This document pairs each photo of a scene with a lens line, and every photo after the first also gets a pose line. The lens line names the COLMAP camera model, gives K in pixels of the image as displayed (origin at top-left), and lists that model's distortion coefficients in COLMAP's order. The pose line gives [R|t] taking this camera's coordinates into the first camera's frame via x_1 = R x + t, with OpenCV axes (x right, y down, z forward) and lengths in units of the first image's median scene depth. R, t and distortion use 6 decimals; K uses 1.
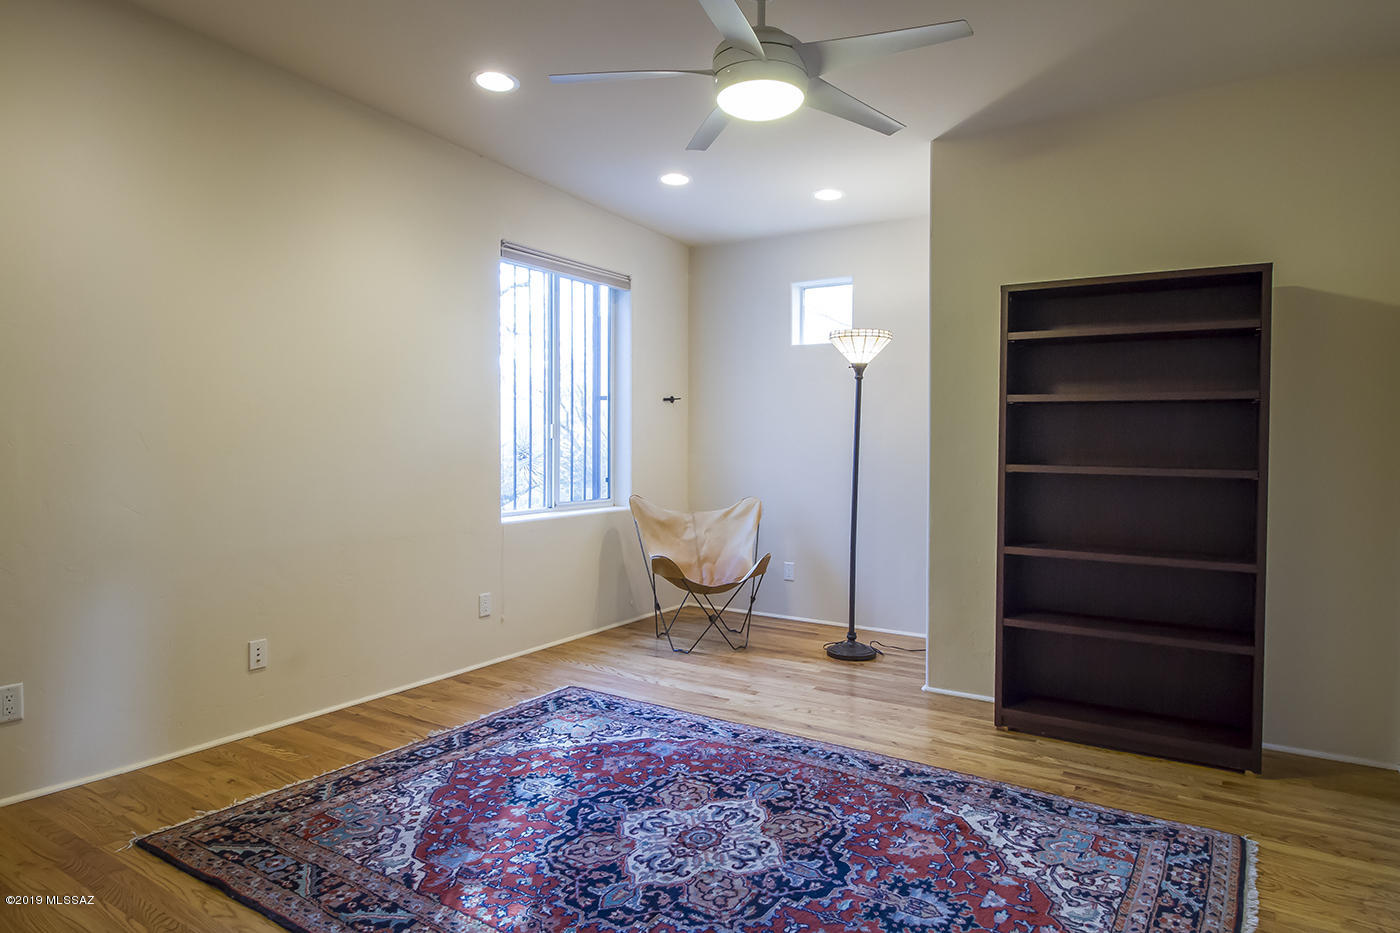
lens RADIAL K [[828.3, 0, 703.5], [0, 828.3, 459.0], [0, 0, 1]] dist [0.001852, -0.001104]
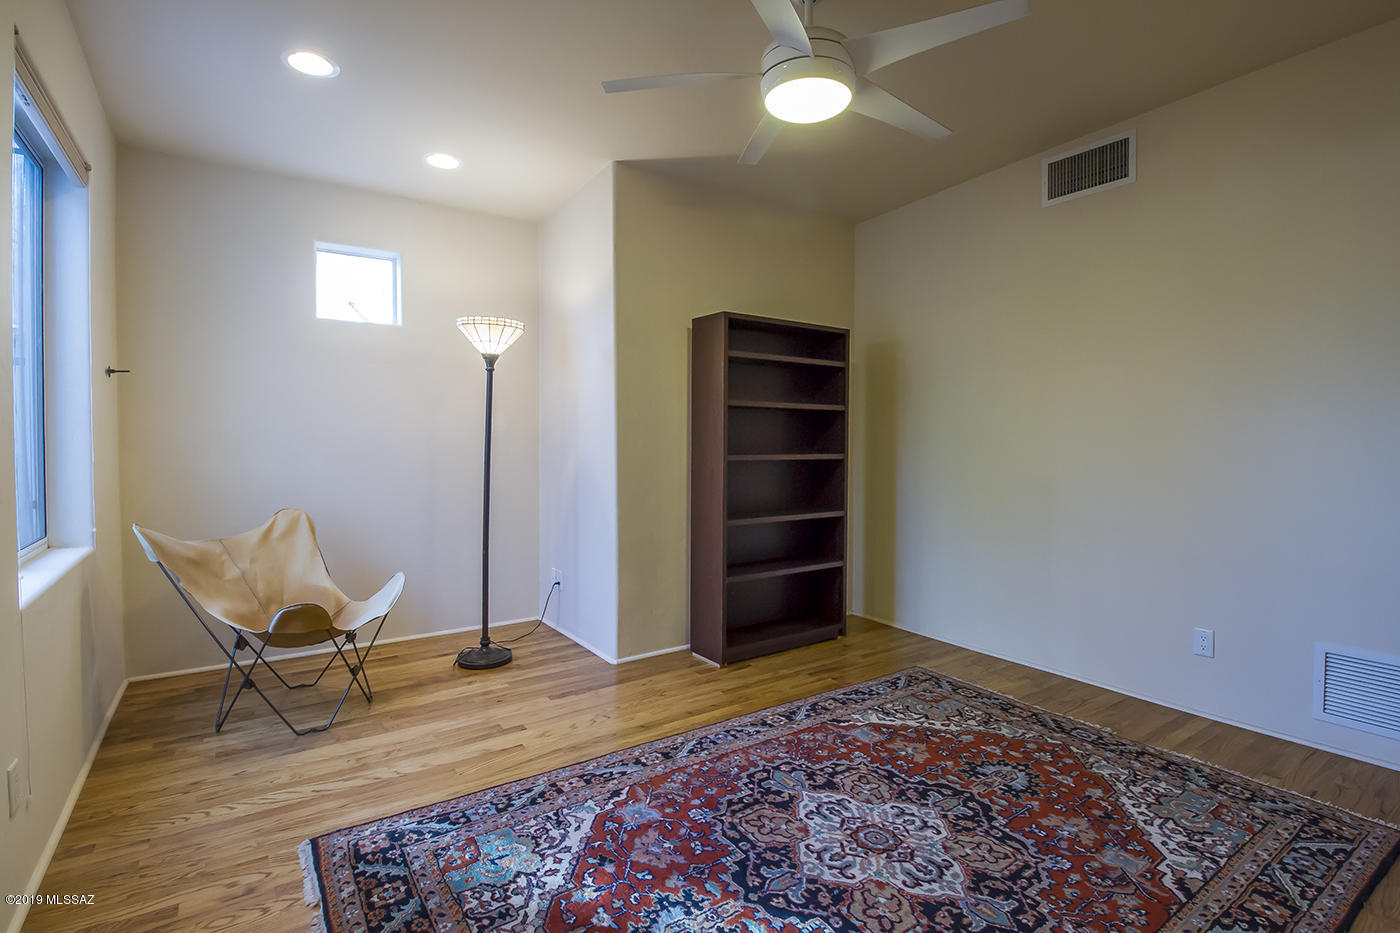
lens RADIAL K [[683.3, 0, 705.9], [0, 683.3, 454.7], [0, 0, 1]] dist [0.003414, -0.012993]
pose [[0.380044, -0.031011, 0.924448, -0.660686], [0.019201, 0.999487, 0.025635, -0.022924], [-0.924769, 0.008008, 0.380445, 0.697904]]
